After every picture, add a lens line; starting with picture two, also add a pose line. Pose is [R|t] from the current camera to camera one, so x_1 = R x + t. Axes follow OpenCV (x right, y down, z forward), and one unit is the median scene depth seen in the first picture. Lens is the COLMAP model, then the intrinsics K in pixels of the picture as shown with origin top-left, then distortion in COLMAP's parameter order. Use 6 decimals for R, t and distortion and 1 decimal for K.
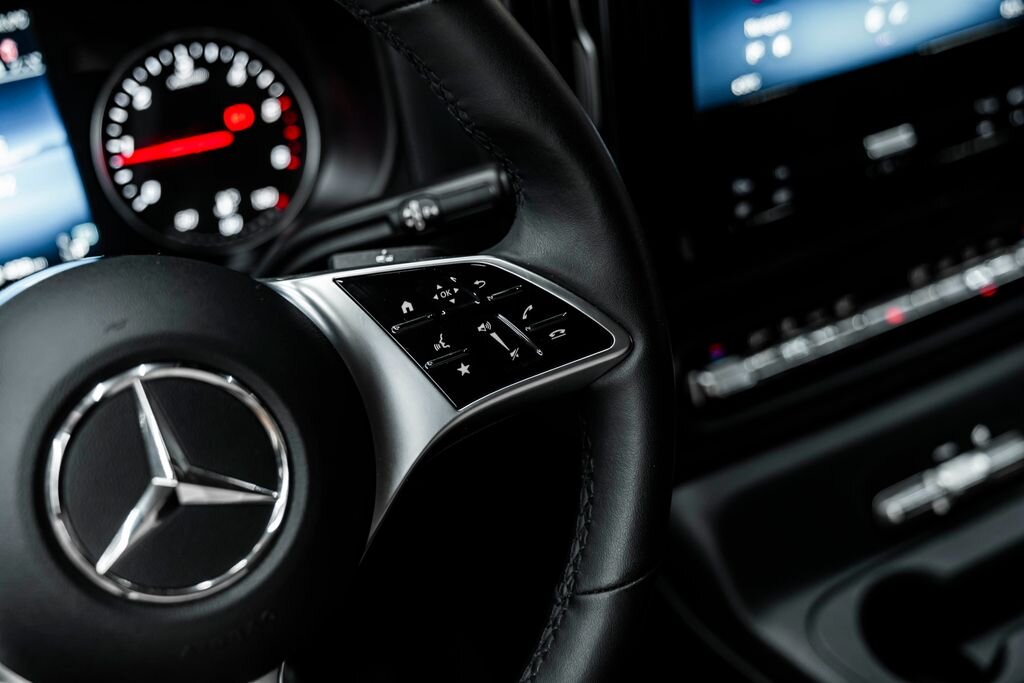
lens RADIAL K [[1316.4, 0, 500.3], [0, 1316.4, 323.9], [0, 0, 1]] dist [0.075415, 0.000000]
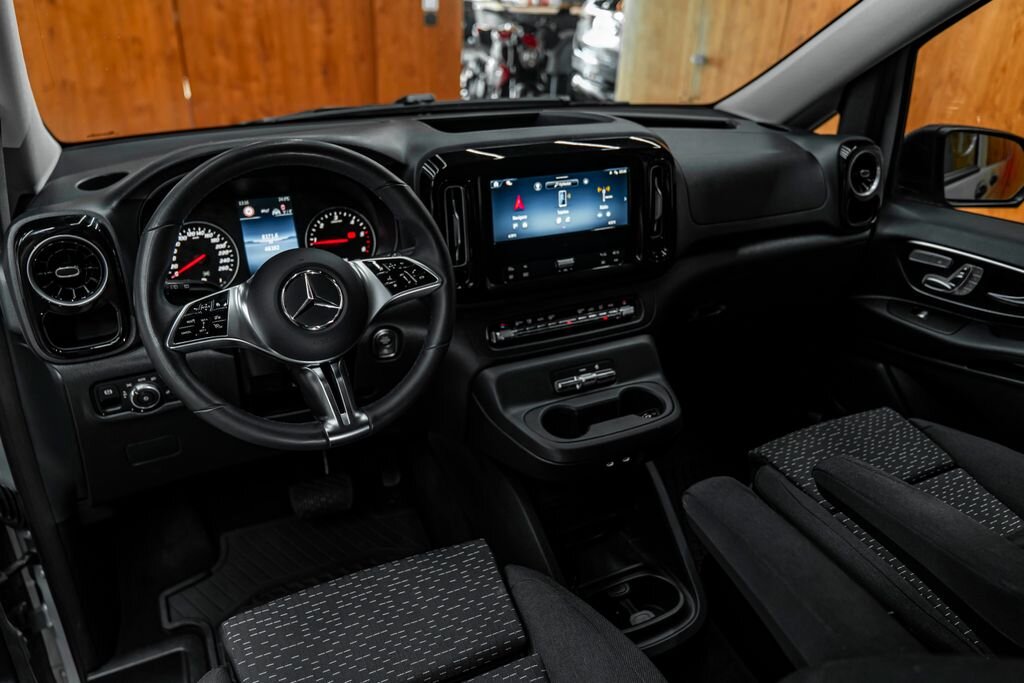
lens RADIAL K [[728.8, 0, 513.8], [0, 728.8, 361.1], [0, 0, 1]] dist [-0.028241, 0.011556]
pose [[0.996733, 0.075517, -0.028629, 0.264910], [-0.078436, 0.989627, -0.120359, 0.325326], [0.019243, 0.122211, 0.992318, -0.685400]]
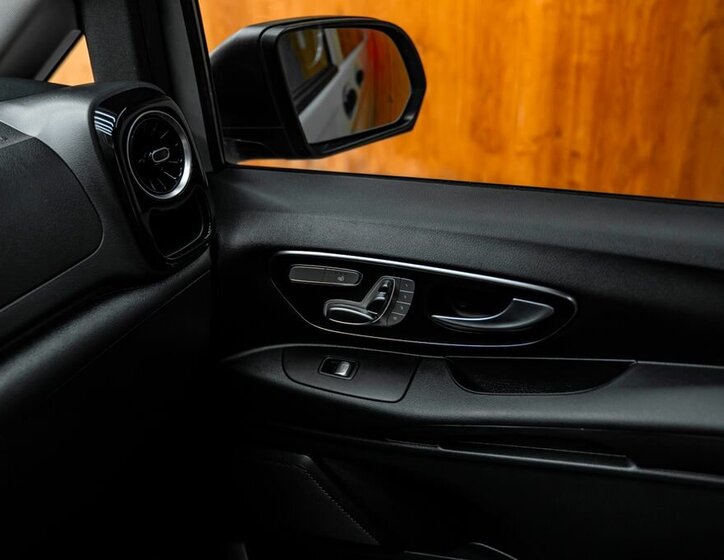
lens RADIAL K [[851.8, 0, 367.1], [0, 851.8, 280.5], [0, 0, 1]] dist [-0.010528, 0.000000]
pose [[0.840765, -0.248589, 0.480955, 0.834228], [0.310593, 0.949098, -0.052397, -0.255573], [-0.443448, 0.193434, 0.875178, 0.238240]]
